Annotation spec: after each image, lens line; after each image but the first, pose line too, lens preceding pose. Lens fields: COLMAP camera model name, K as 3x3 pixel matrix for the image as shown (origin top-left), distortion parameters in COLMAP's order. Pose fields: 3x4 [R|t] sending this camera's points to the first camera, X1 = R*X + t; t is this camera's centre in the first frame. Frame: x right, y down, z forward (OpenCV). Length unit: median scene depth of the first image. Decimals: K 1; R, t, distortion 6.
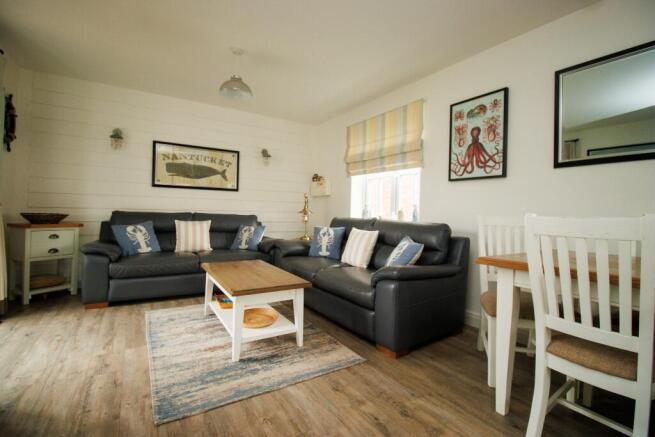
lens RADIAL K [[305.7, 0, 330.6], [0, 305.7, 212.1], [0, 0, 1]] dist [-0.014402, -0.001127]
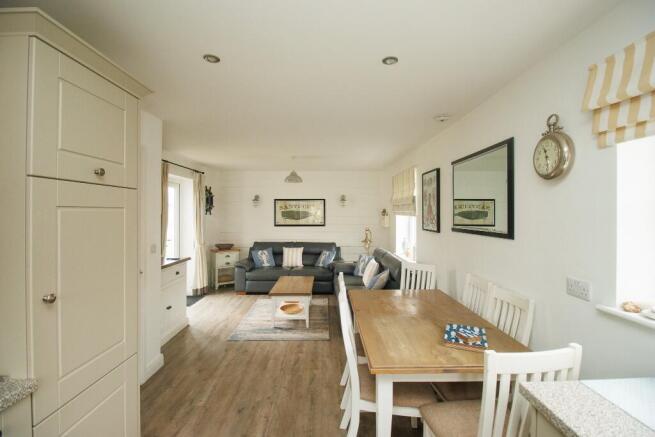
lens RADIAL K [[305.7, 0, 330.6], [0, 305.7, 212.1], [0, 0, 1]] dist [-0.014402, -0.001127]
pose [[0.853422, -0.028909, -0.520419, 0.647669], [0.023454, 0.999579, -0.017064, -0.144215], [0.520693, 0.002357, 0.853741, -0.328318]]
